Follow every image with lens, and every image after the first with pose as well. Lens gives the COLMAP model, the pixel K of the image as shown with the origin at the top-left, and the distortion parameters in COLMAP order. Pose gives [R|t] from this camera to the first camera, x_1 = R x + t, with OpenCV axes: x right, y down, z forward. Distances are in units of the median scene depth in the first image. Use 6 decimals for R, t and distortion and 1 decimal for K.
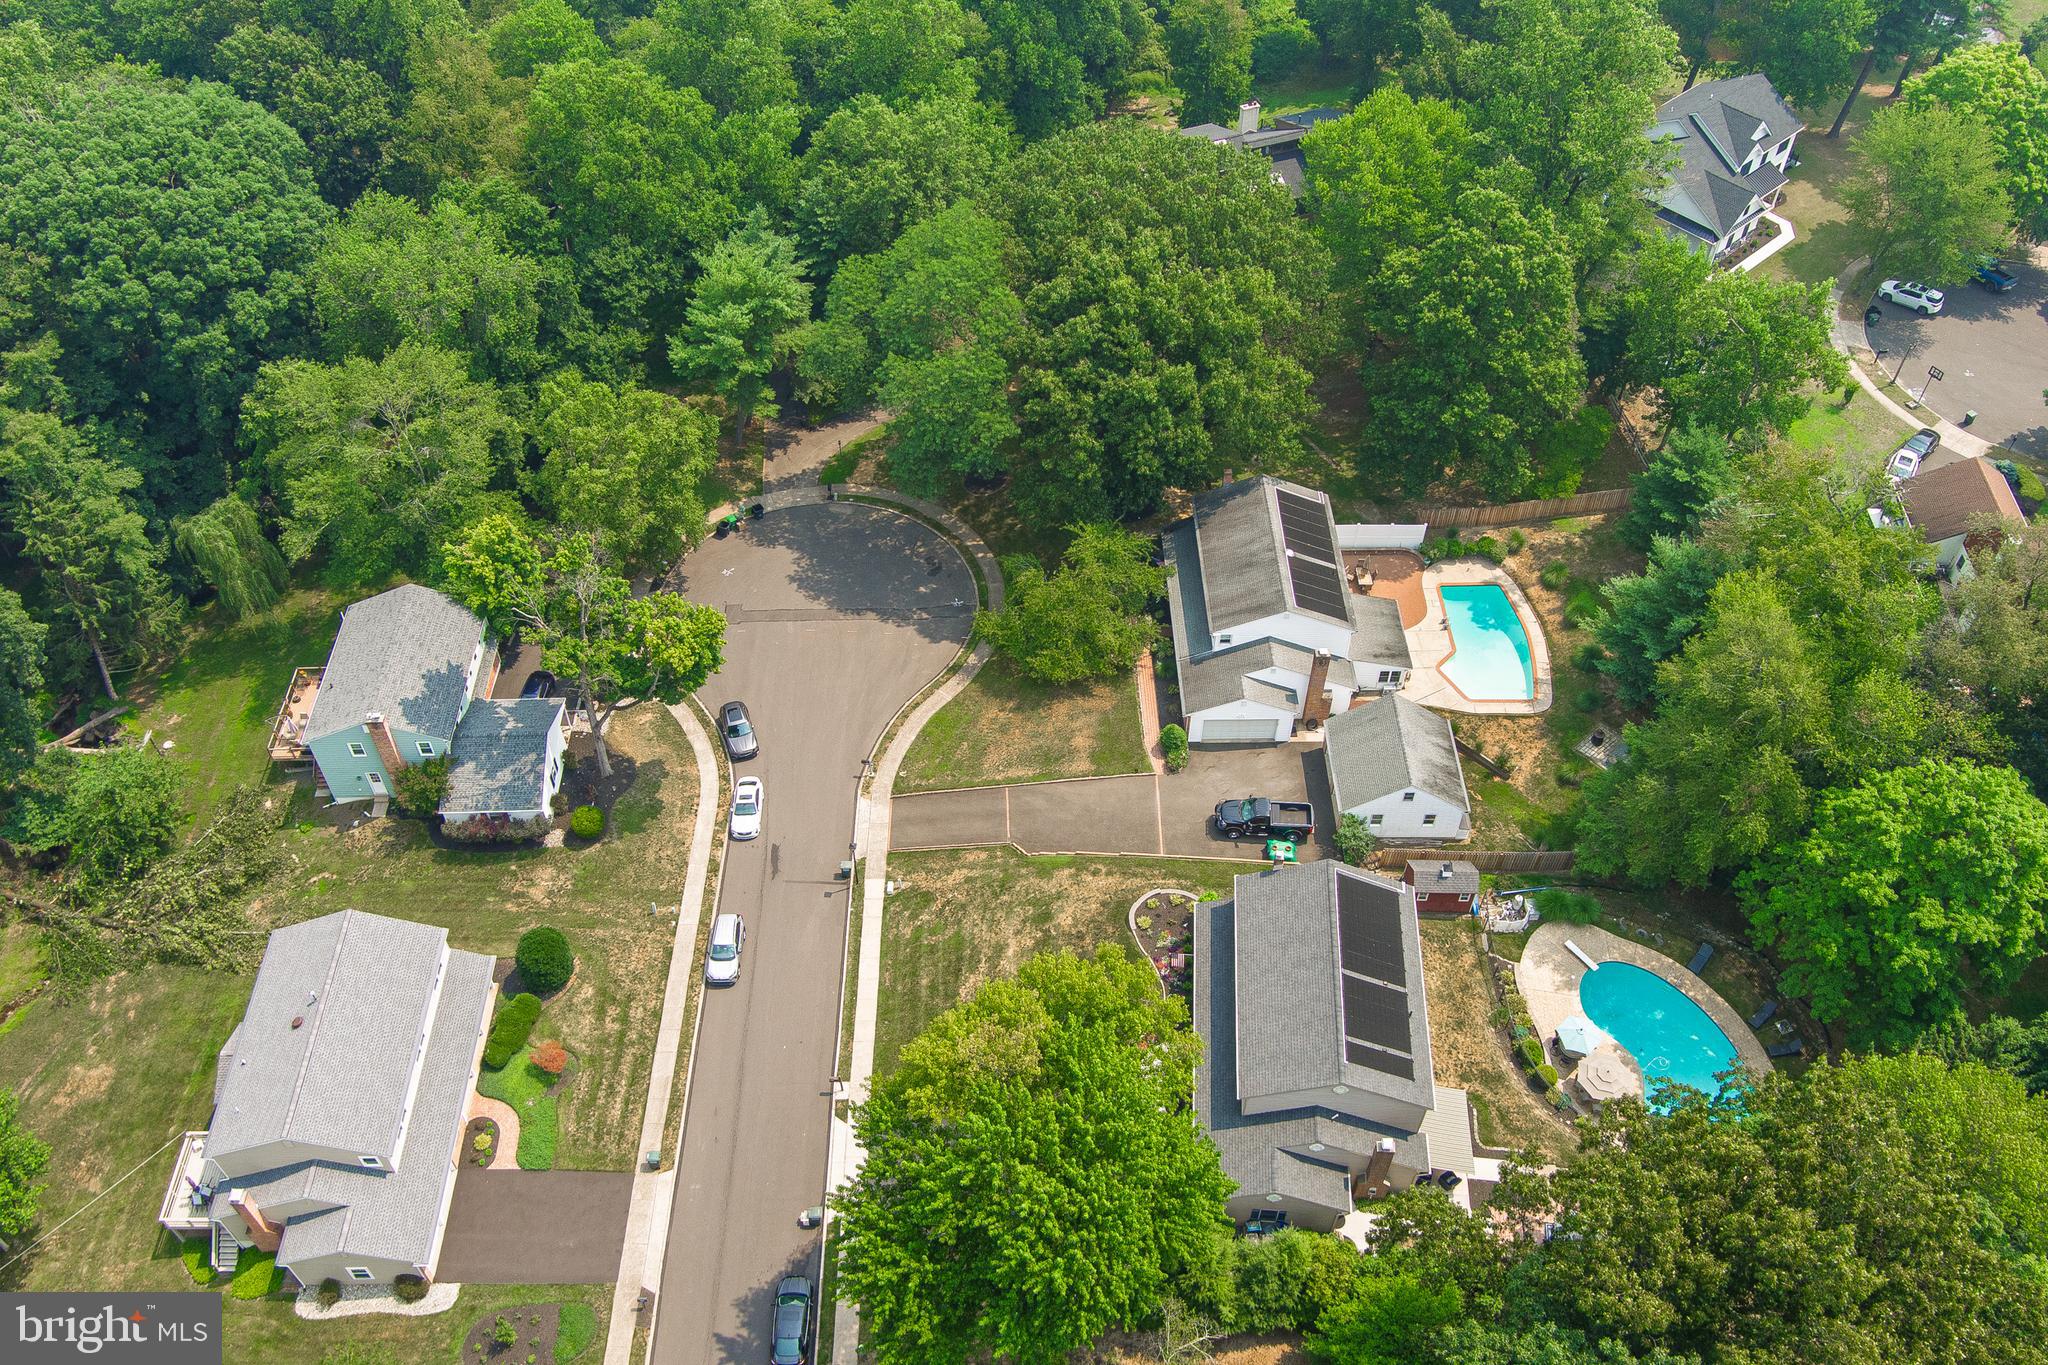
lens RADIAL K [[1642.6, 0, 1019.8], [0, 1642.6, 673.1], [0, 0, 1]] dist [-0.076250, 0.026426]
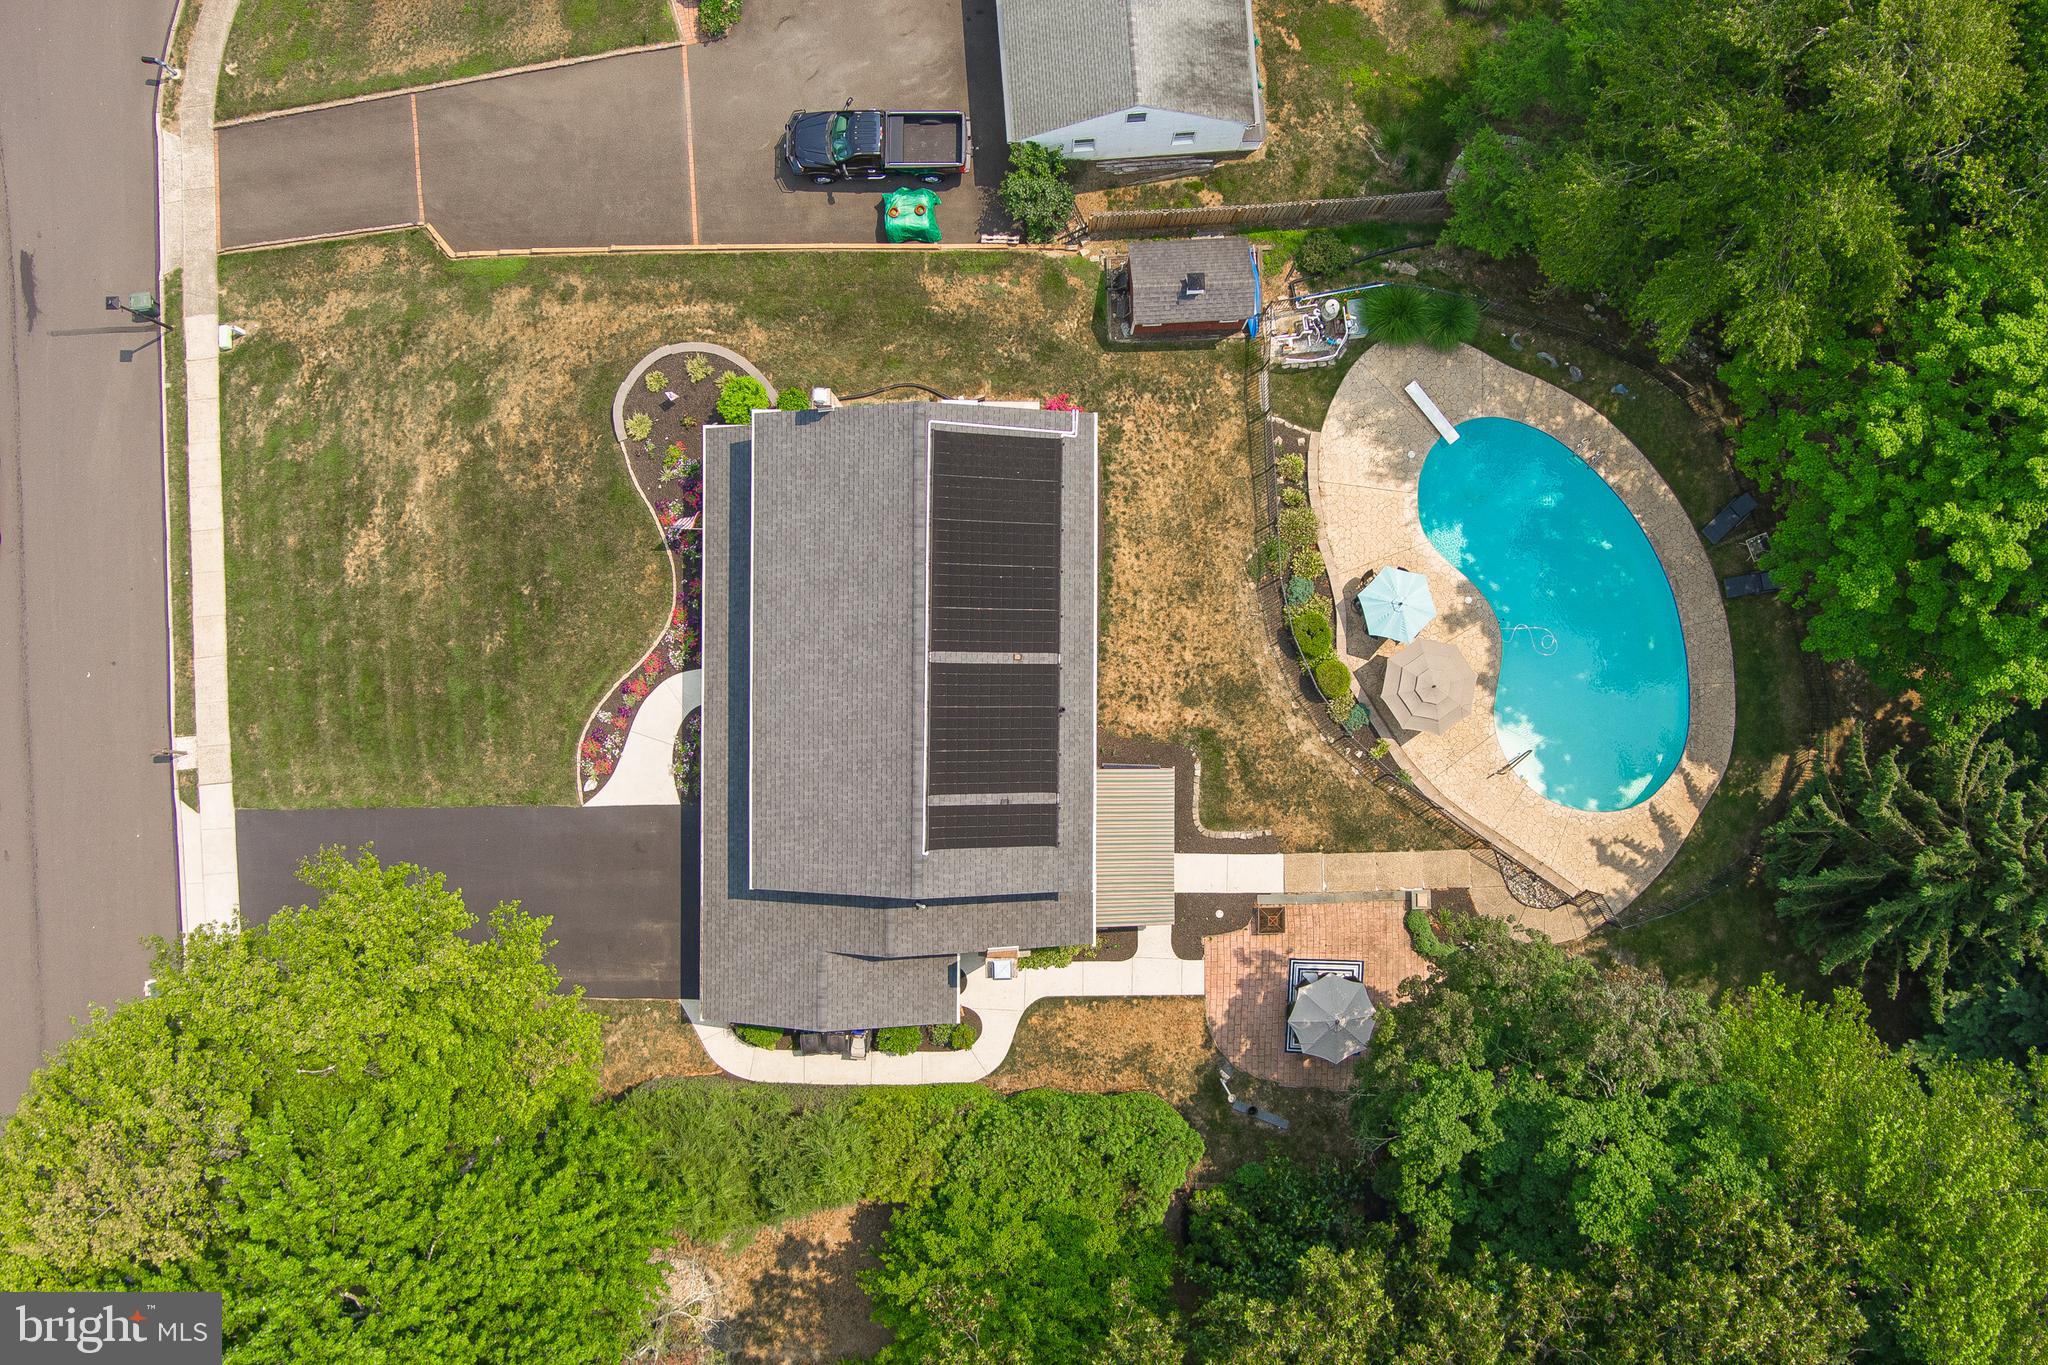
lens RADIAL K [[1642.6, 0, 1023.6], [0, 1642.6, 666.1], [0, 0, 1]] dist [-0.076250, 0.026426]
pose [[0.997383, -0.071444, -0.011087, 0.197238], [0.060227, 0.736166, 0.674116, -0.146084], [-0.040000, -0.673019, 0.738543, 0.509577]]
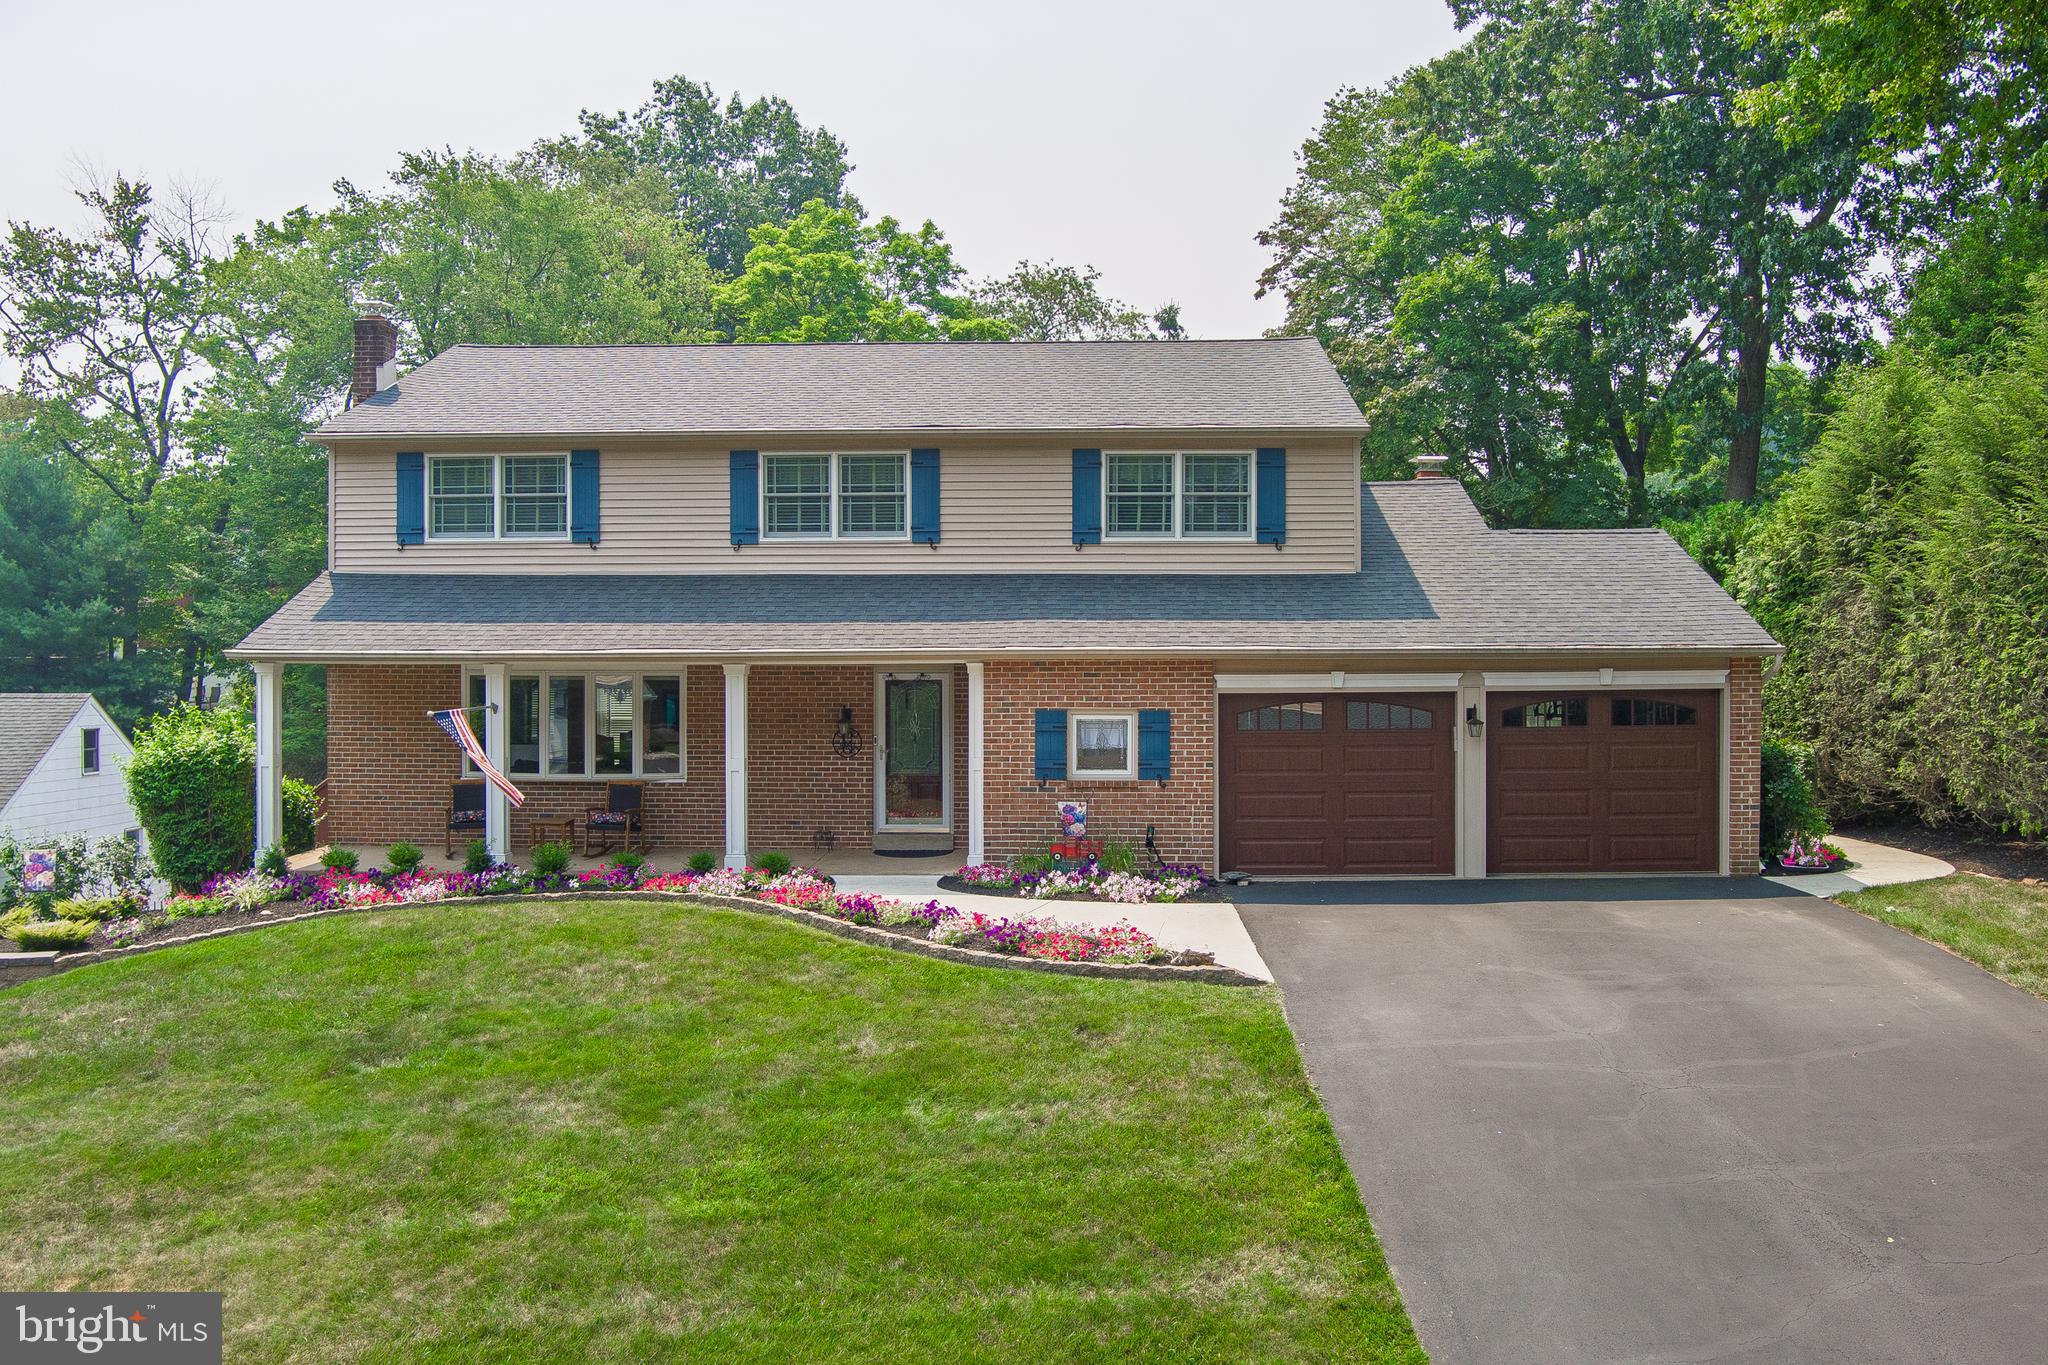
lens RADIAL K [[1642.6, 0, 1023.1], [0, 1642.6, 697.1], [0, 0, 1]] dist [-0.076250, 0.026426]
pose [[-0.032890, -0.011407, 0.999394, -0.094905], [0.730851, 0.681794, 0.031834, 0.197341], [-0.681744, 0.731456, -0.014087, 0.873526]]
